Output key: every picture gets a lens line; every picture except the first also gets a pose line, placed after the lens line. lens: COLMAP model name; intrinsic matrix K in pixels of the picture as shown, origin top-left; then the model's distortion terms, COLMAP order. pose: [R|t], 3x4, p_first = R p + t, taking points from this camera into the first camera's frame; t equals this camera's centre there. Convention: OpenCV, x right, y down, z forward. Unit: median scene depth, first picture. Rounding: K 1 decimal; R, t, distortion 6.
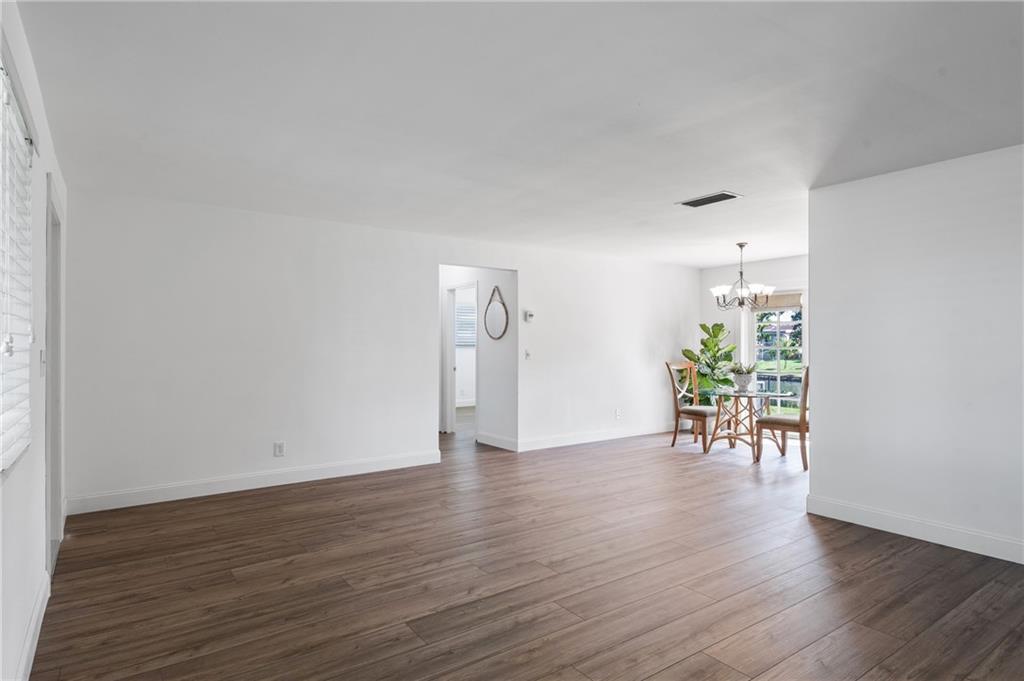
lens RADIAL K [[555.6, 0, 510.8], [0, 555.6, 342.9], [0, 0, 1]] dist [0.037621, -0.030257]
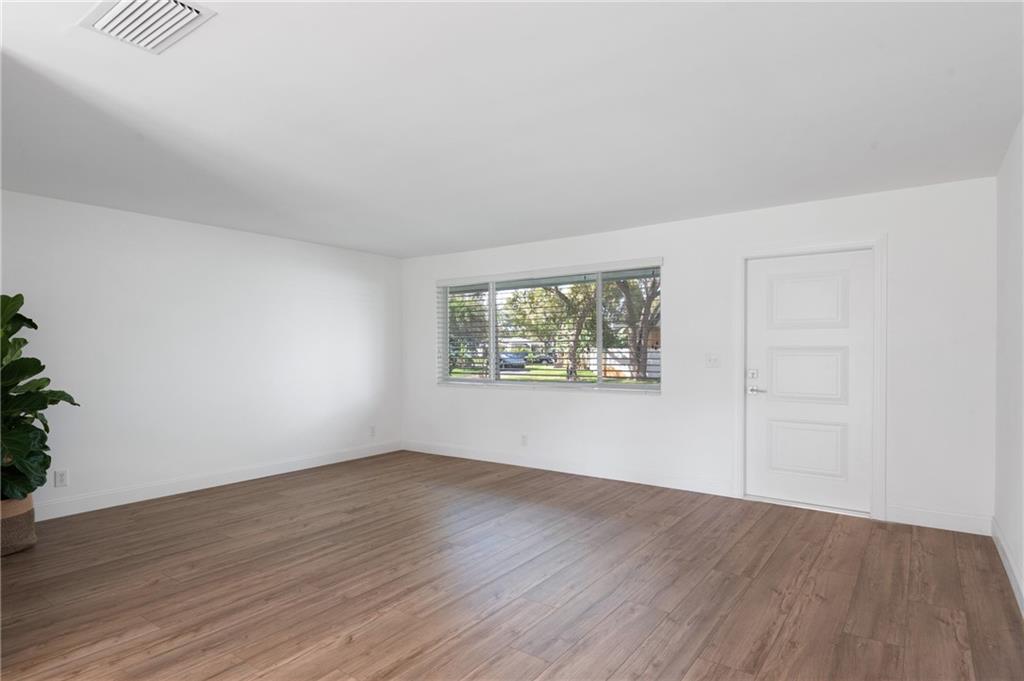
lens RADIAL K [[564.2, 0, 508.0], [0, 564.2, 353.7], [0, 0, 1]] dist [0.024367, -0.001441]
pose [[-0.948815, 0.005127, -0.315792, 0.274724], [0.004585, 0.999986, 0.002461, 0.005372], [0.315800, 0.000887, -0.948825, 1.819758]]
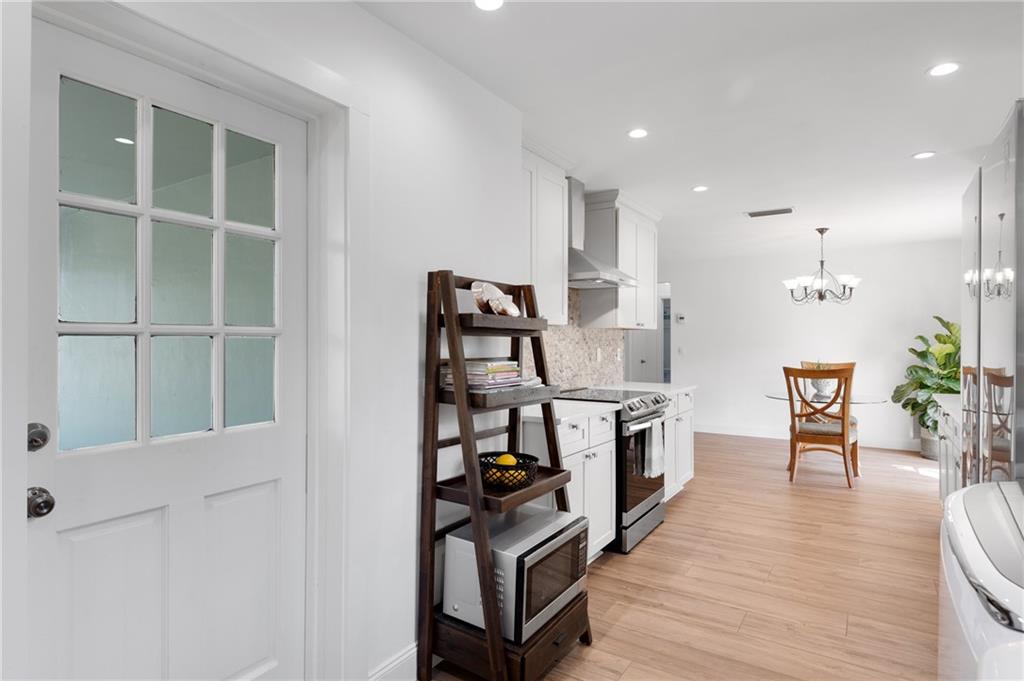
lens RADIAL K [[544.8, 0, 512.0], [0, 544.8, 340.5], [0, 0, 1]] dist [0.046575, -0.041989]
pose [[0.355991, -0.001189, -0.934489, 1.831911], [0.005747, 0.999983, 0.000917, -0.005173], [0.934472, -0.005697, 0.355991, 0.375608]]
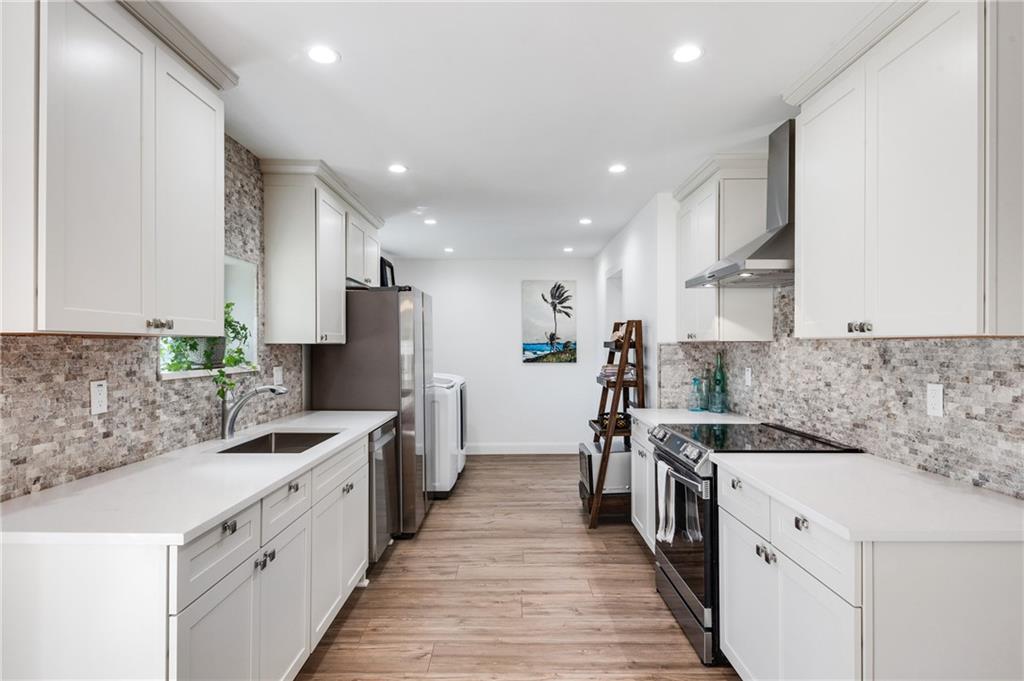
lens RADIAL K [[555.6, 0, 510.8], [0, 555.6, 342.9], [0, 0, 1]] dist [0.037621, -0.030257]
pose [[-0.811220, -0.000624, 0.584740, 0.743832], [-0.004944, 0.999971, -0.005791, -0.019804], [-0.584720, -0.007589, -0.811200, 1.687301]]
